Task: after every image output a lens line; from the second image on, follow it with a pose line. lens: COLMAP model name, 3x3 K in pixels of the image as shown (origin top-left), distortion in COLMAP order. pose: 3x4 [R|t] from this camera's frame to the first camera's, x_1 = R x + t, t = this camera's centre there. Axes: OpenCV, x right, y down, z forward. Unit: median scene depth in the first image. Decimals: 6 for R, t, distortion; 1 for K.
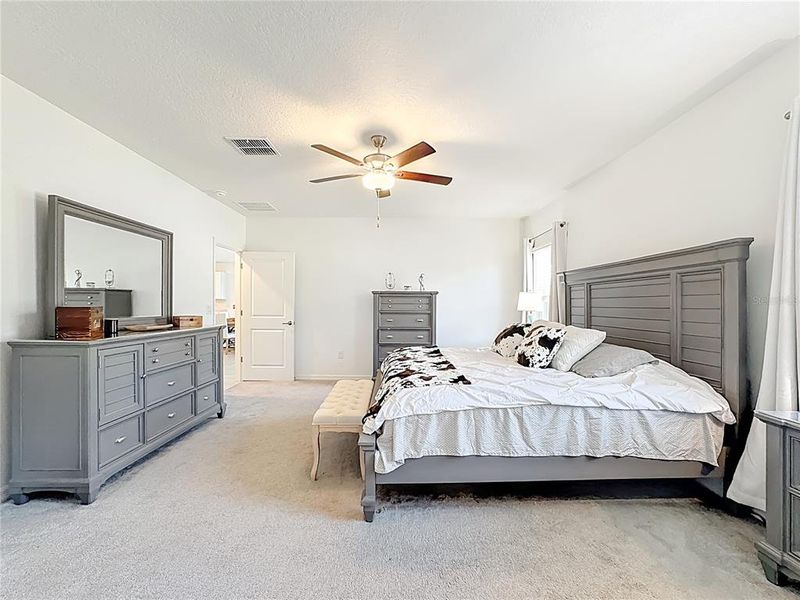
lens RADIAL K [[338.5, 0, 401.6], [0, 338.5, 306.7], [0, 0, 1]] dist [-0.022808, 0.000260]
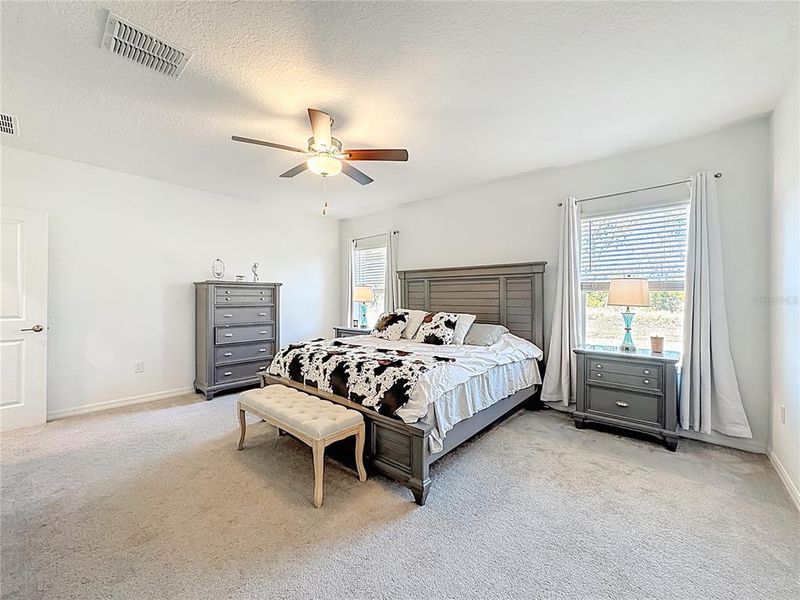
lens RADIAL K [[326.1, 0, 400.0], [0, 326.1, 297.2], [0, 0, 1]] dist [-0.037989, 0.016473]
pose [[0.664759, -0.007596, 0.747020, -0.601780], [0.007305, 0.999967, 0.003667, -0.009888], [-0.747023, 0.003020, 0.664792, 0.255564]]
